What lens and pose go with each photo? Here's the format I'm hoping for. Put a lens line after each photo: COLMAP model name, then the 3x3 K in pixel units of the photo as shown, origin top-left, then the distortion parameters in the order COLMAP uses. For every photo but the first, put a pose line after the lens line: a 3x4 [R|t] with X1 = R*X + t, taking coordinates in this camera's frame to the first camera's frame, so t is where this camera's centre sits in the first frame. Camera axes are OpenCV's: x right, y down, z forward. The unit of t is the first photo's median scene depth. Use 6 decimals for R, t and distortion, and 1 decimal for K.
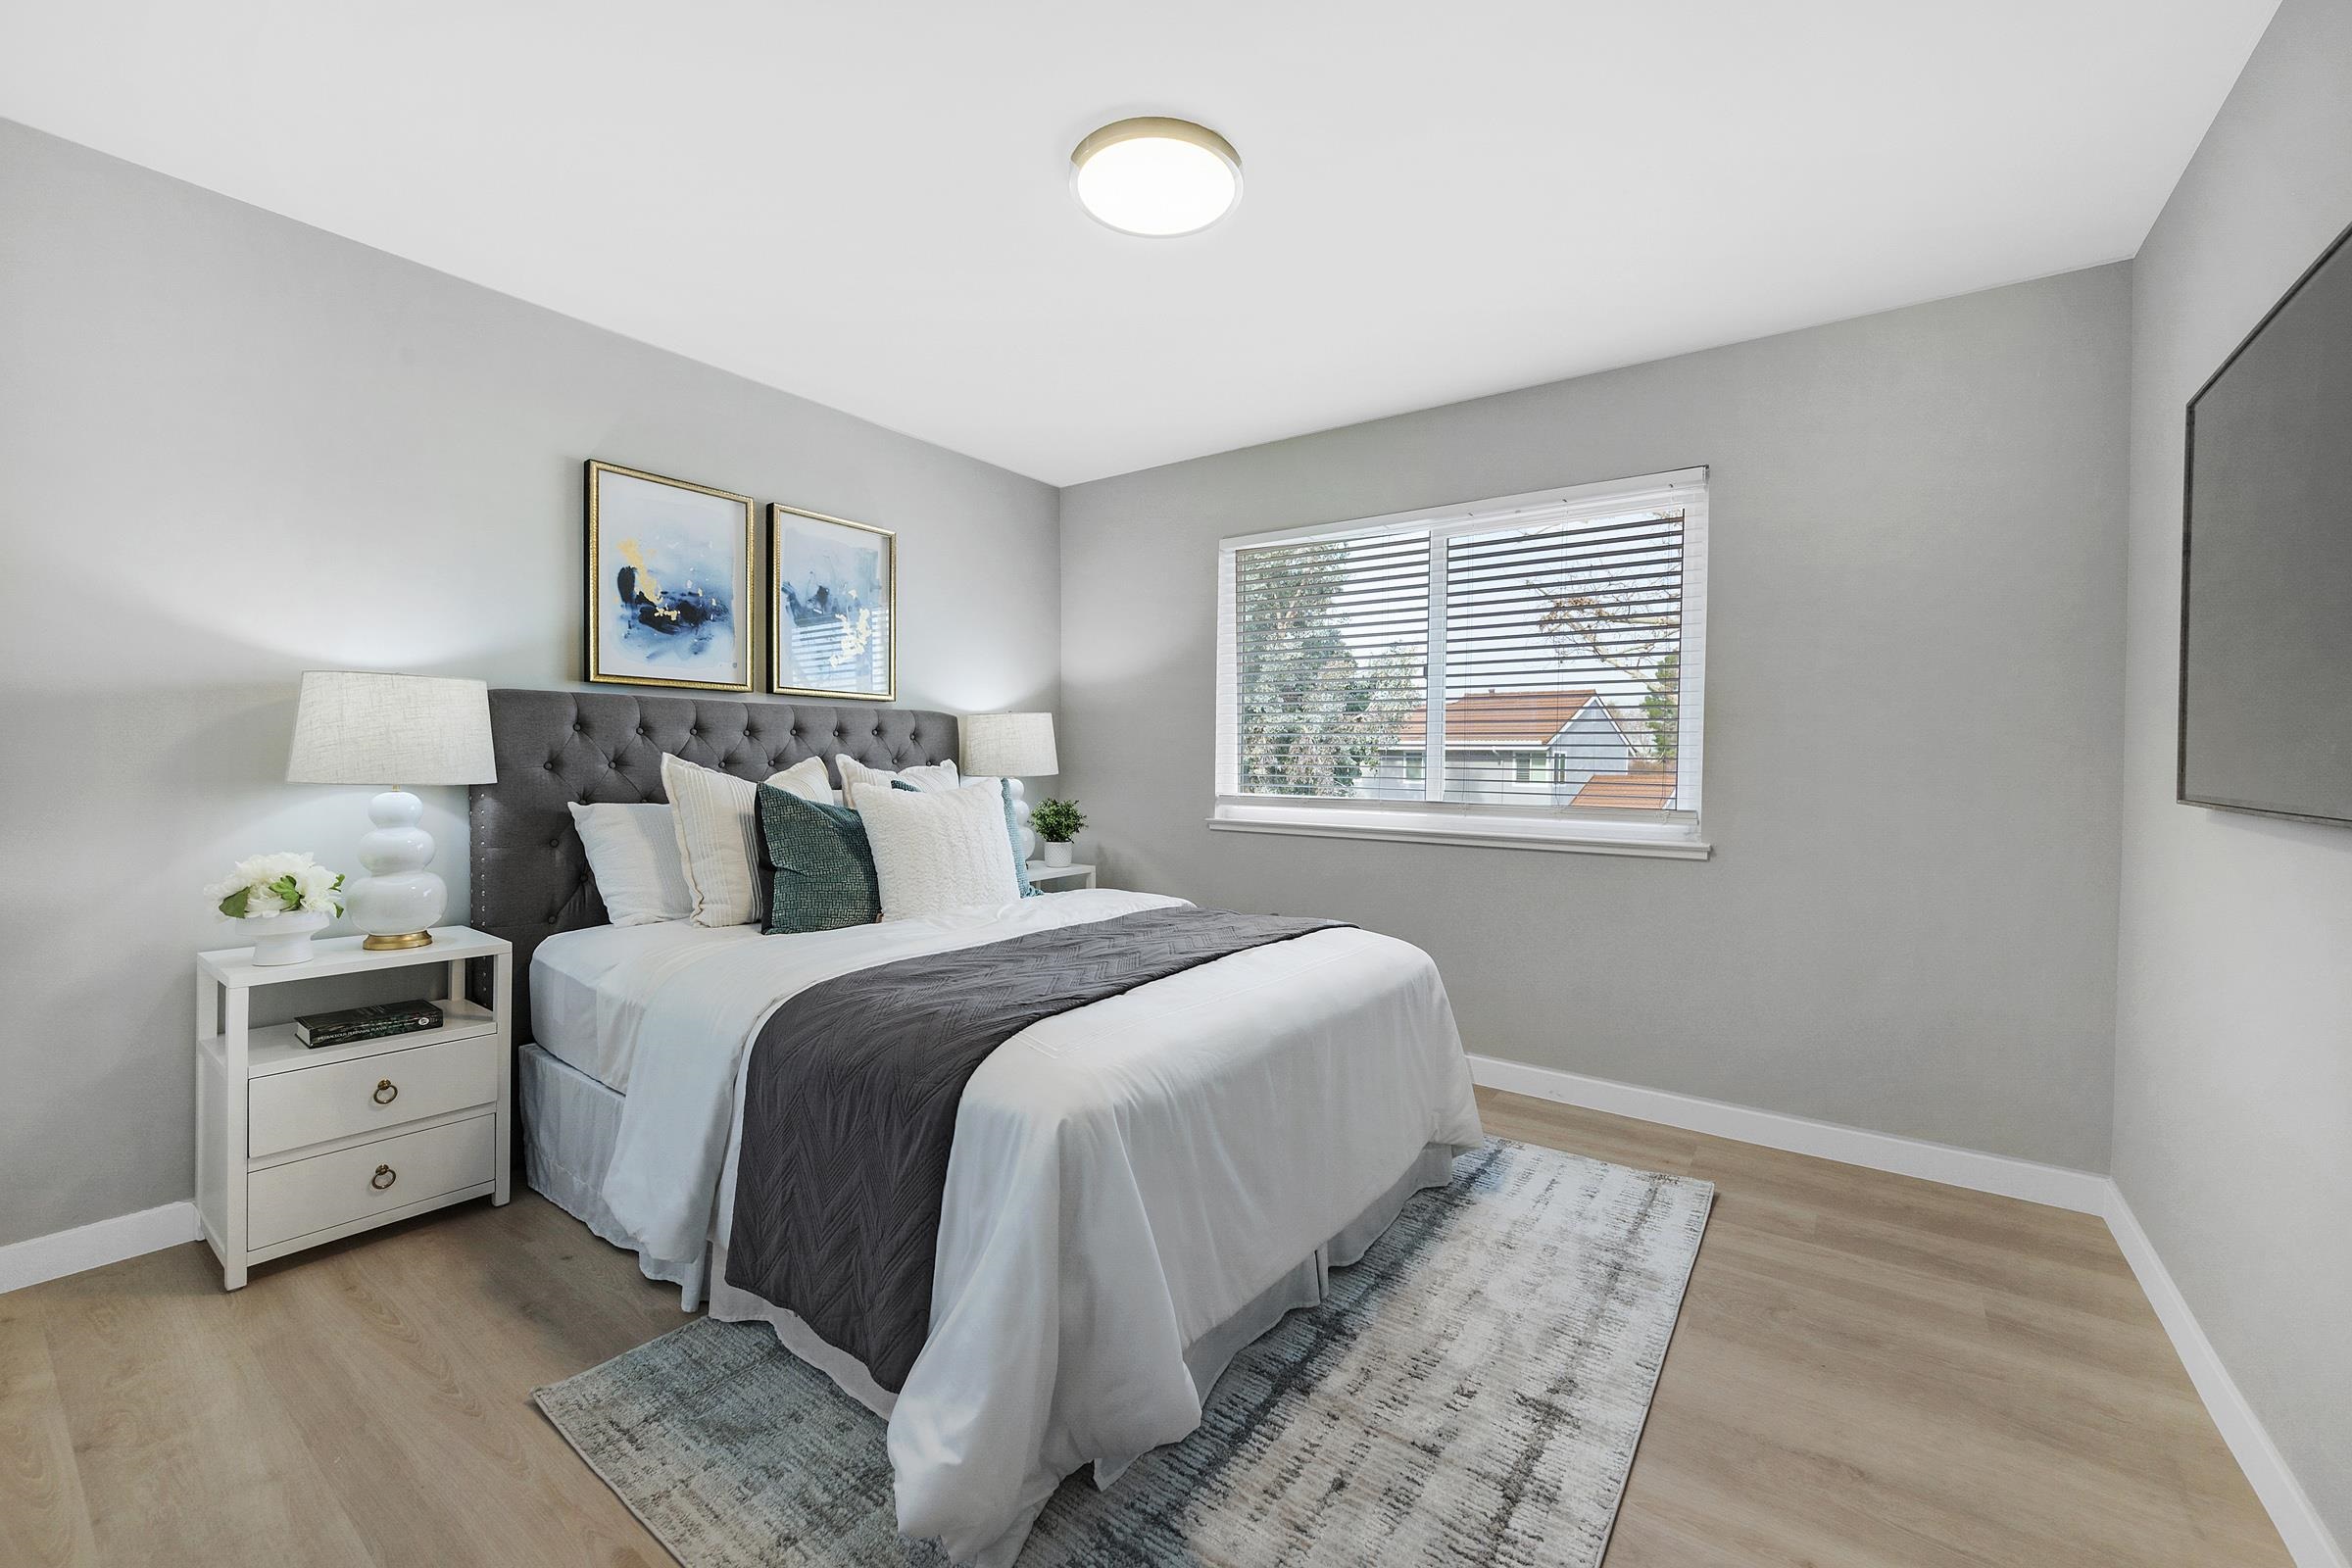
lens RADIAL K [[944.6, 0, 1190.0], [0, 944.6, 783.3], [0, 0, 1]] dist [-0.002003, -0.000976]
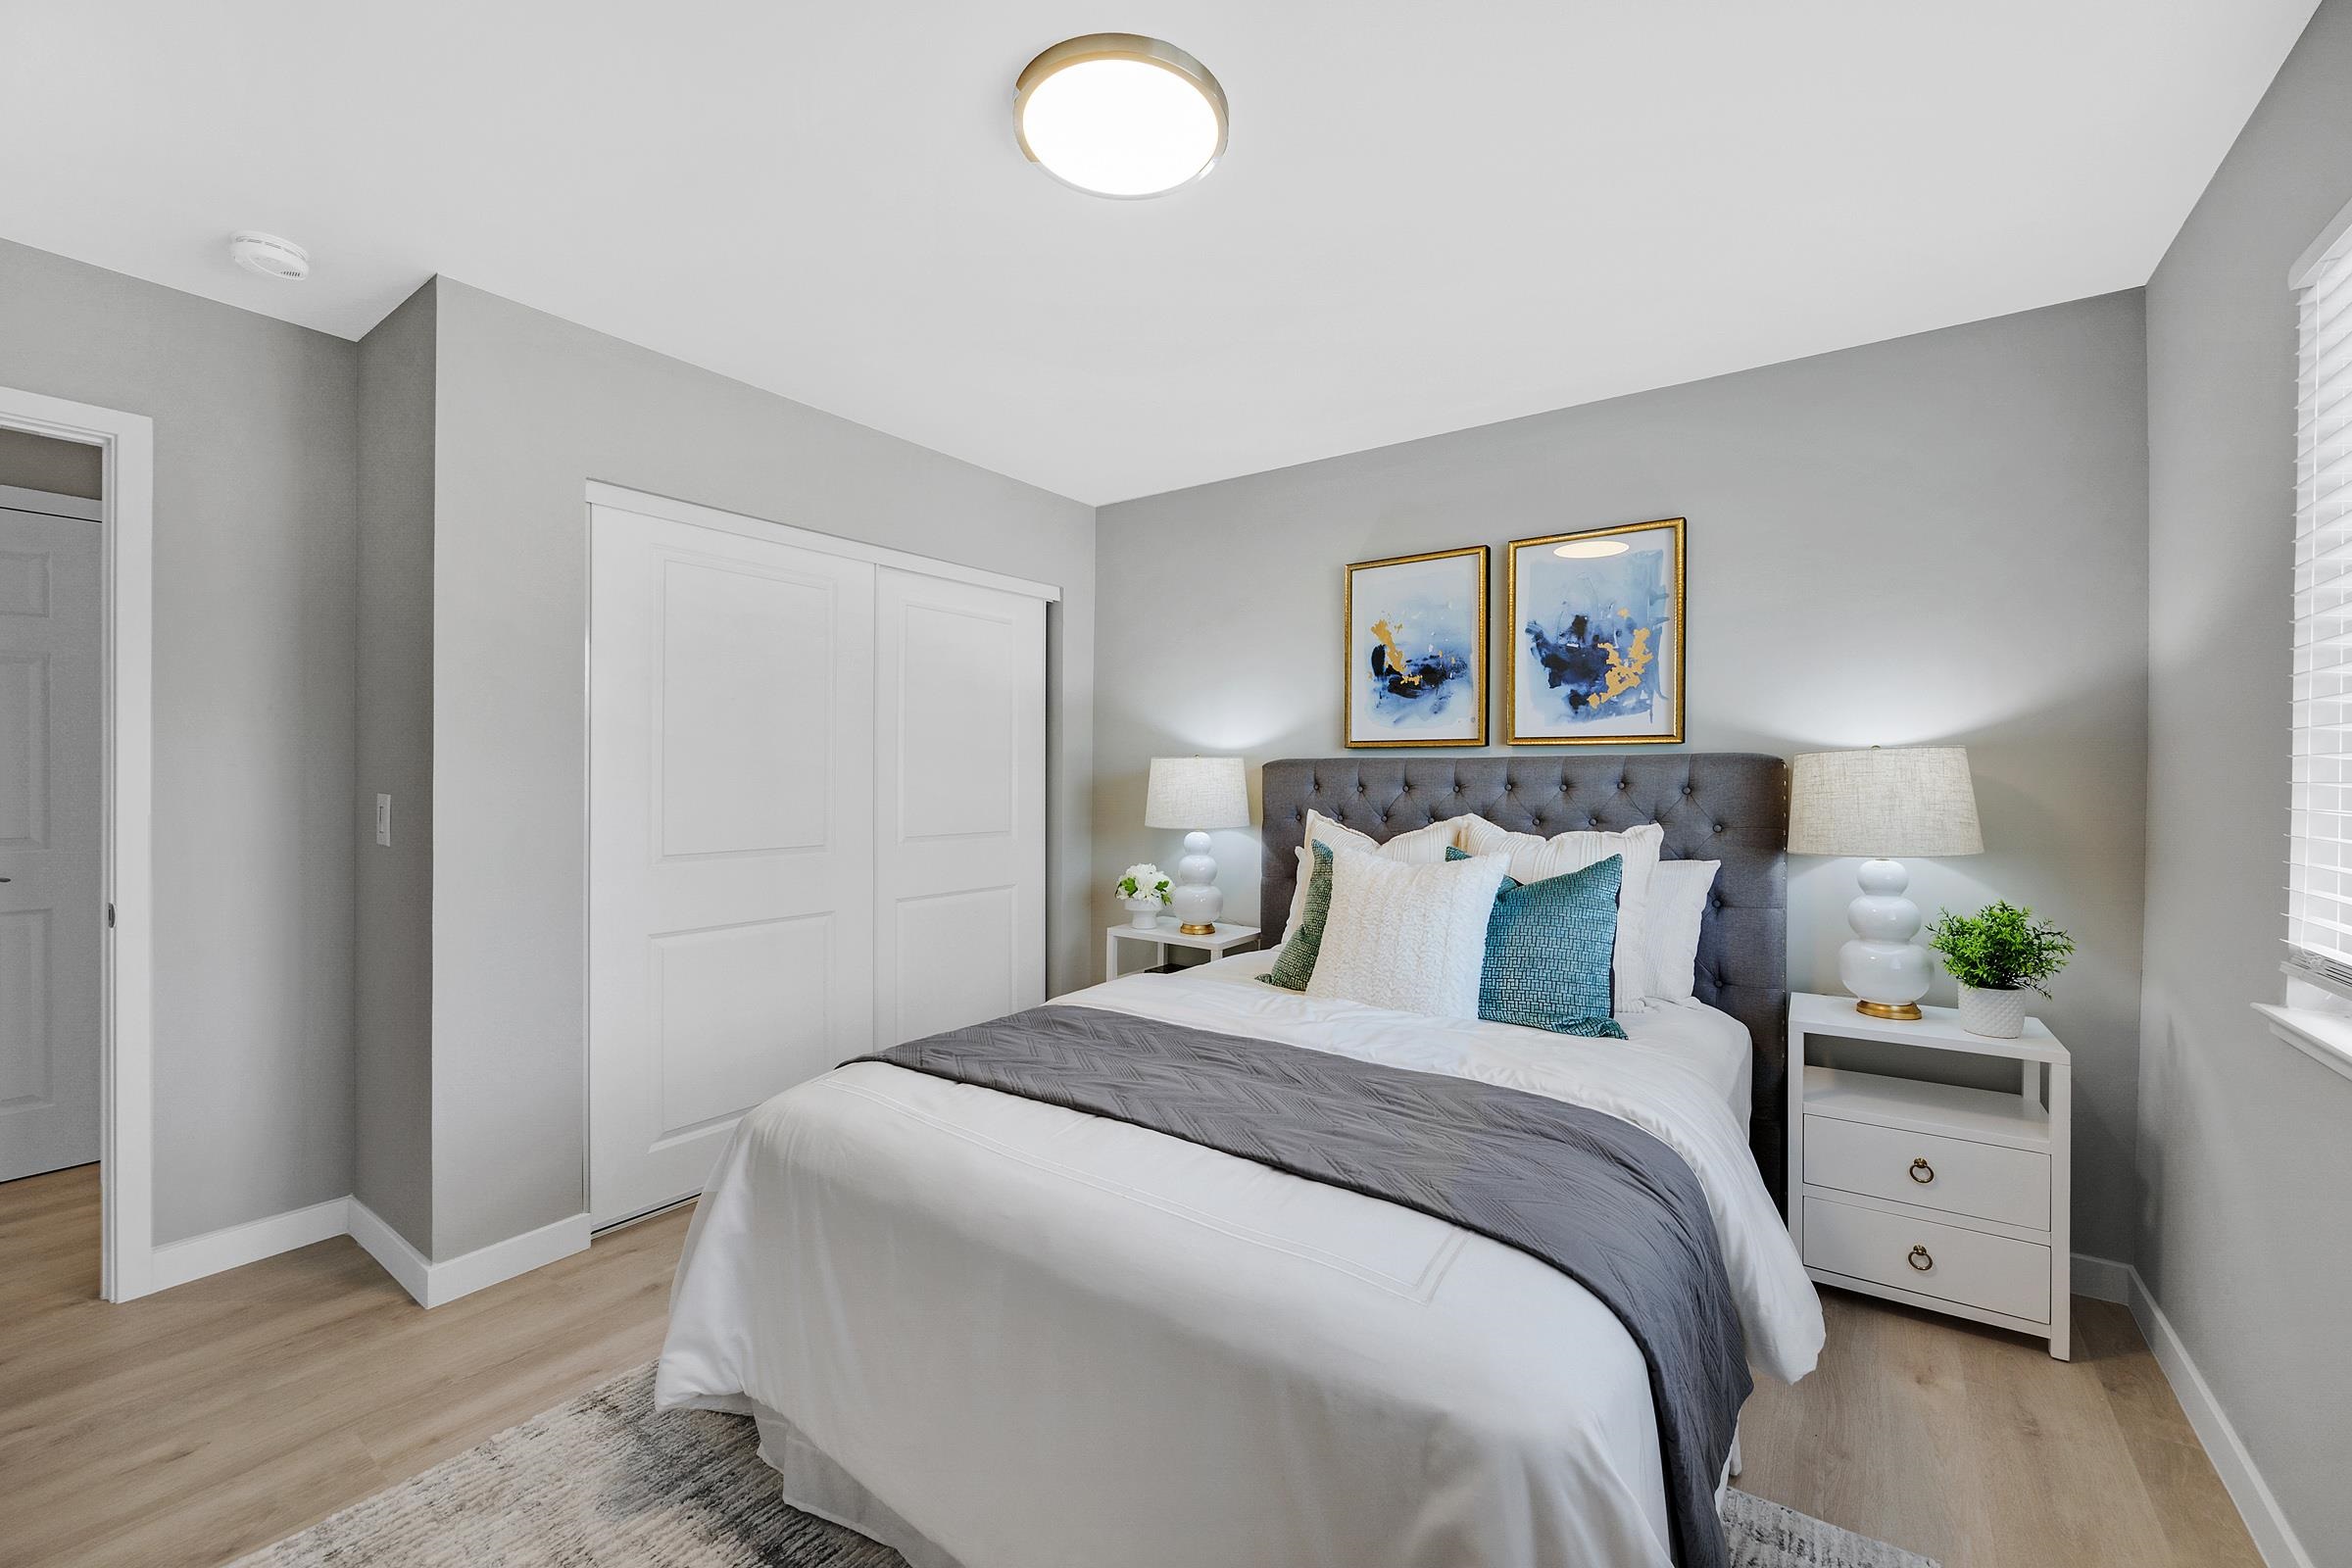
lens RADIAL K [[944.6, 0, 1168.7], [0, 944.6, 787.5], [0, 0, 1]] dist [-0.002003, -0.000976]
pose [[-0.001329, -0.024639, -0.999696, 0.507695], [-0.049782, 0.998459, -0.024542, -0.016047], [0.998759, 0.049734, -0.002554, 0.712709]]
